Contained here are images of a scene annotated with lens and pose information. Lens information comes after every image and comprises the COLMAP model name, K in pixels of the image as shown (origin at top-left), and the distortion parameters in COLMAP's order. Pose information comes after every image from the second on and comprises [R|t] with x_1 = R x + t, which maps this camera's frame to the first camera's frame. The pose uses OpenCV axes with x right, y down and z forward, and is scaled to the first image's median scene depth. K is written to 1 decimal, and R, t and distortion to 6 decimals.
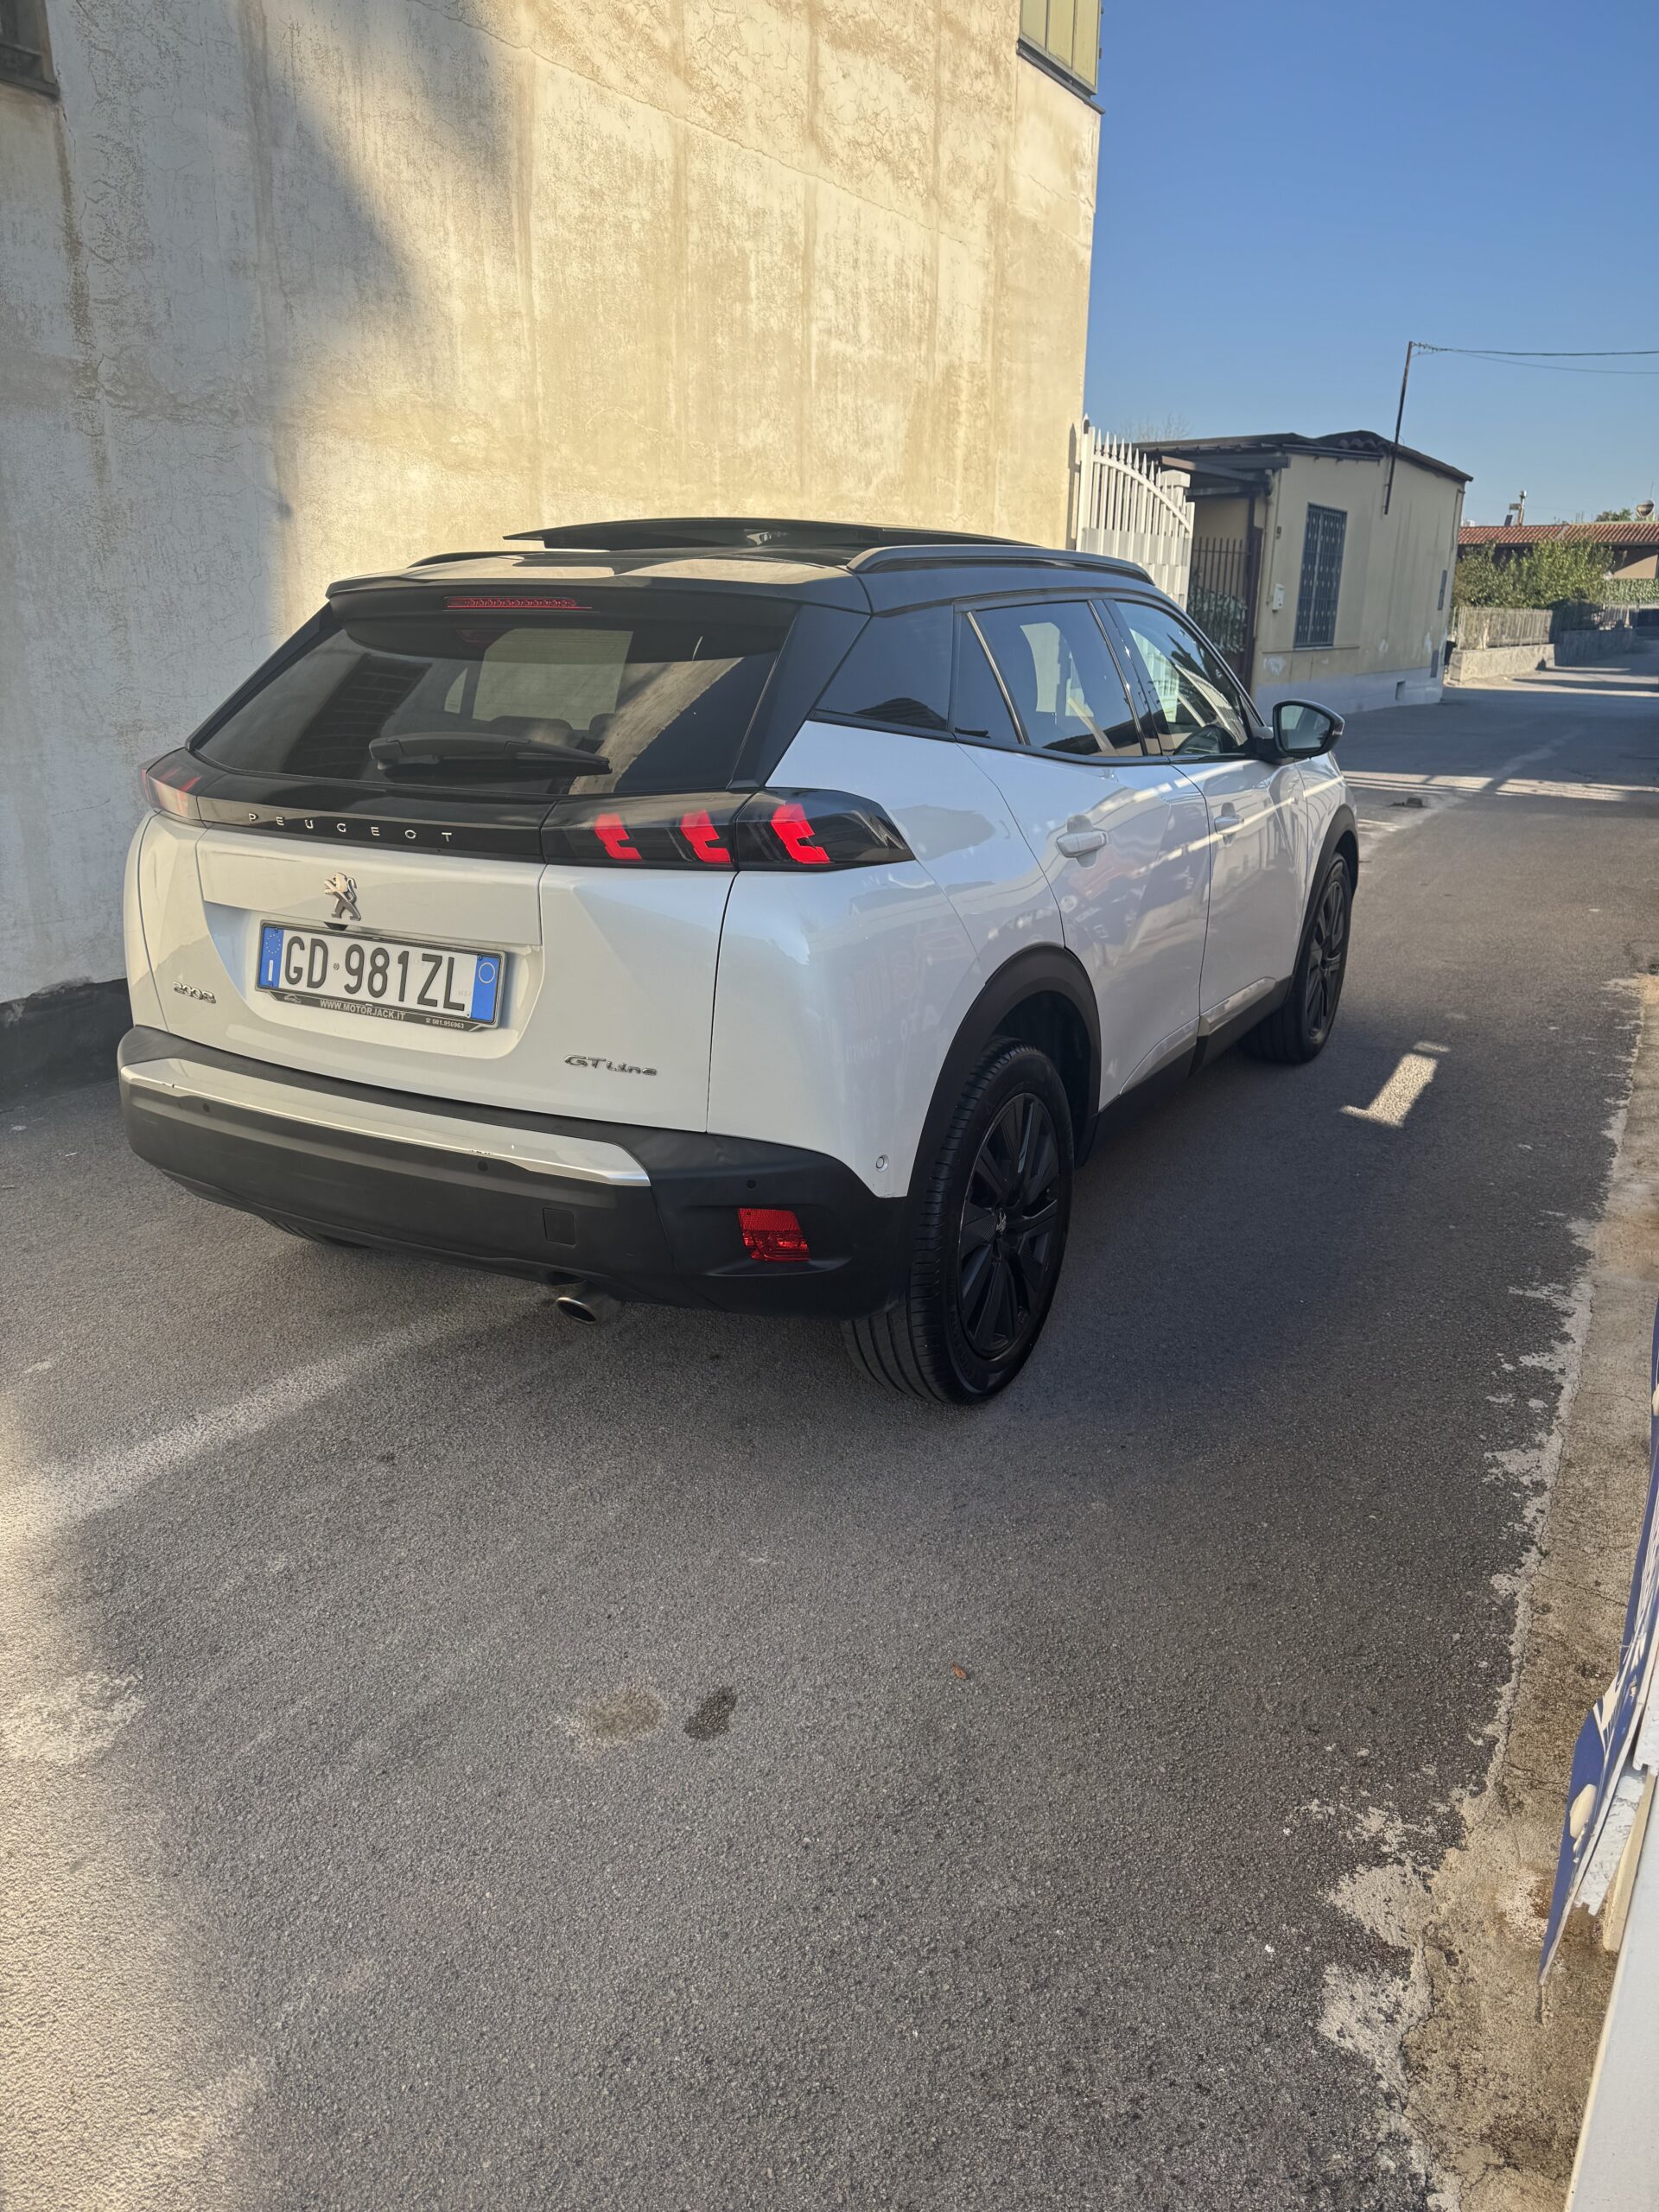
lens RADIAL K [[1555.7, 0, 833.3], [0, 1555.7, 1081.7], [0, 0, 1]] dist [0.055701, -0.067897]
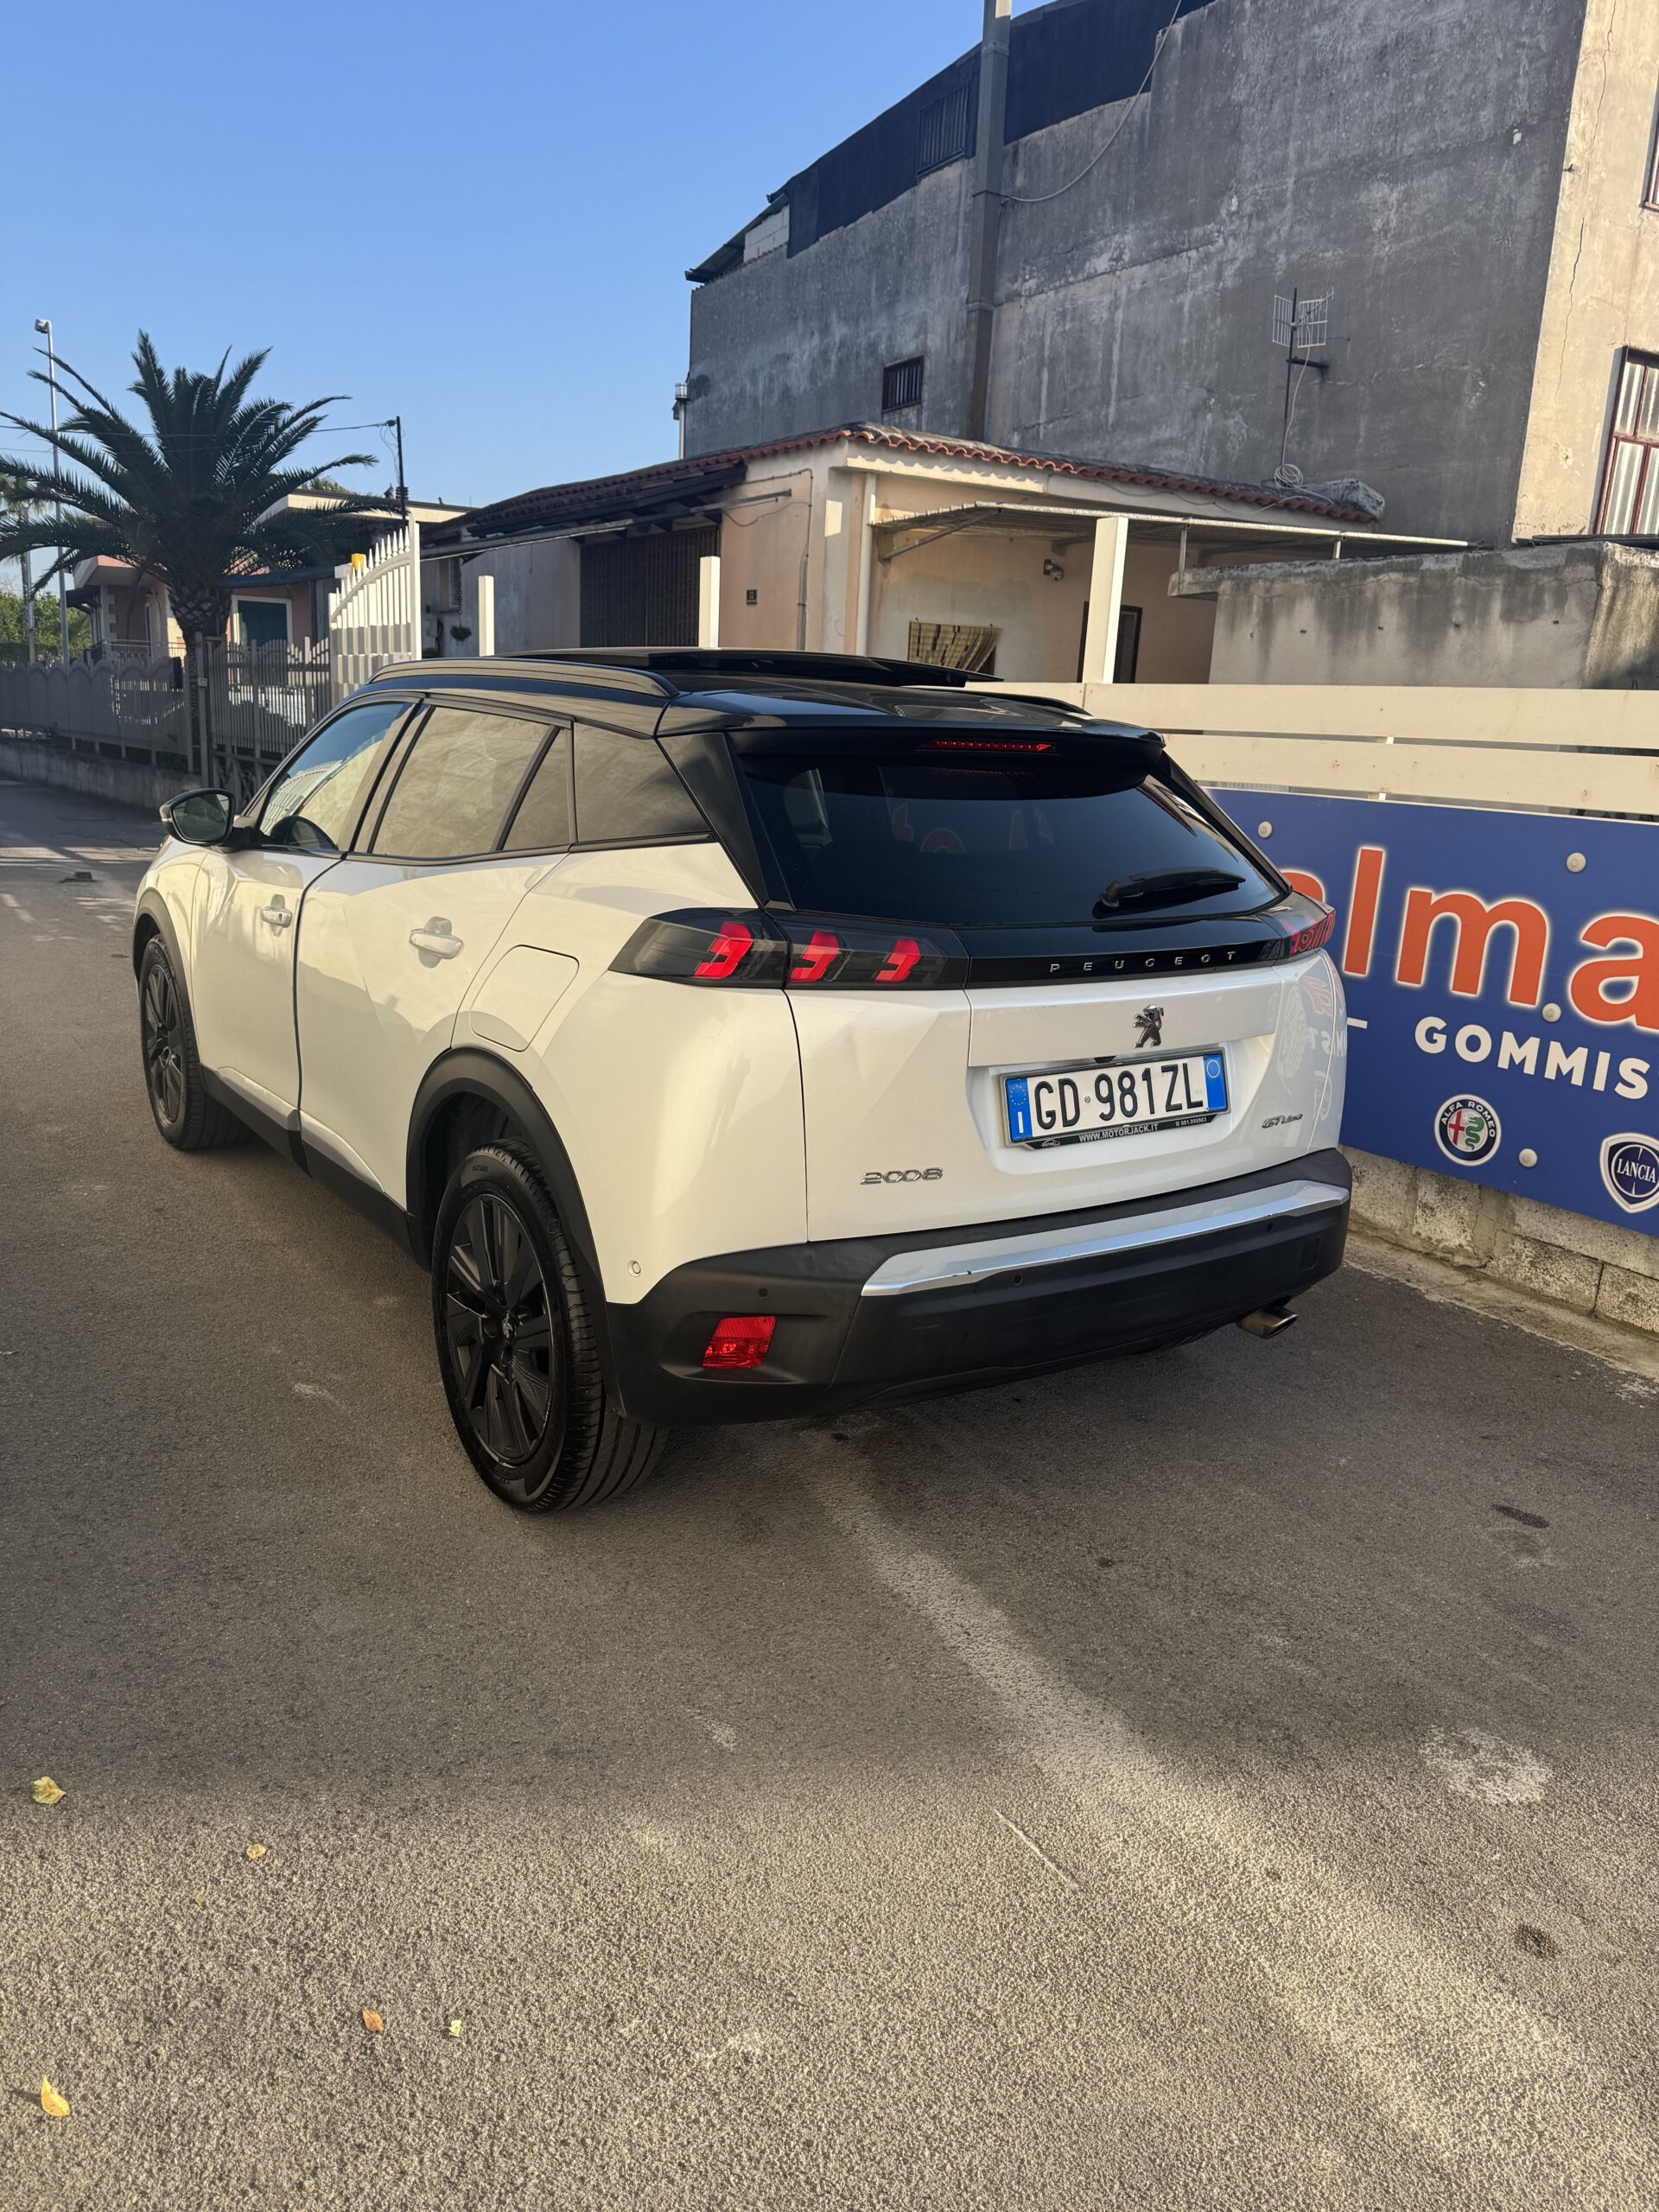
lens RADIAL K [[1555.7, 0, 833.3], [0, 1555.7, 1081.7], [0, 0, 1]] dist [0.055701, -0.067897]
pose [[0.446655, -0.188288, 0.874670, -1.295579], [0.209786, 0.972392, 0.102196, -0.226604], [-0.869764, 0.137847, 0.473824, 0.667849]]
